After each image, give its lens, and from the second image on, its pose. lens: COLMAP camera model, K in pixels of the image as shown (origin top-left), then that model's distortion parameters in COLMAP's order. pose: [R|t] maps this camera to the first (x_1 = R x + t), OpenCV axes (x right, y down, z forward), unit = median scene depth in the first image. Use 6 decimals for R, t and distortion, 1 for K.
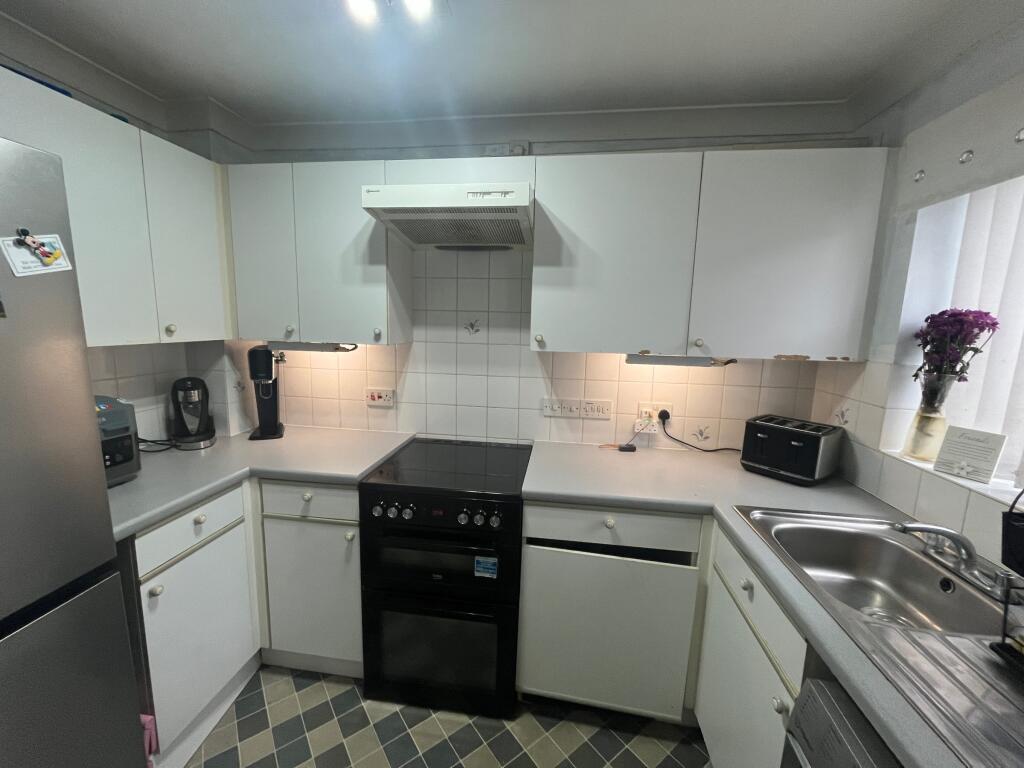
lens RADIAL K [[412.3, 0, 507.0], [0, 412.3, 379.0], [0, 0, 1]] dist [-0.004489, 0.000383]
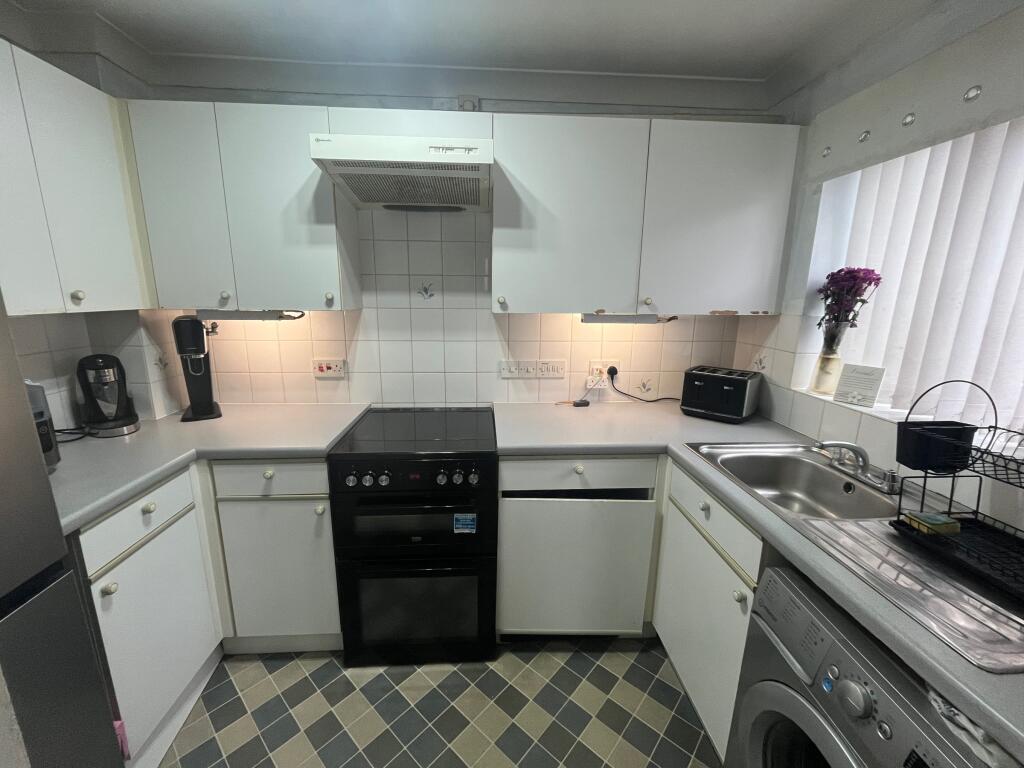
lens RADIAL K [[412.3, 0, 507.0], [0, 412.3, 379.0], [0, 0, 1]] dist [-0.004489, 0.000383]
pose [[0.980566, -0.053308, 0.188808, -0.118156], [0.040404, 0.996619, 0.071546, 0.024246], [-0.191984, -0.062527, 0.979404, -0.010145]]
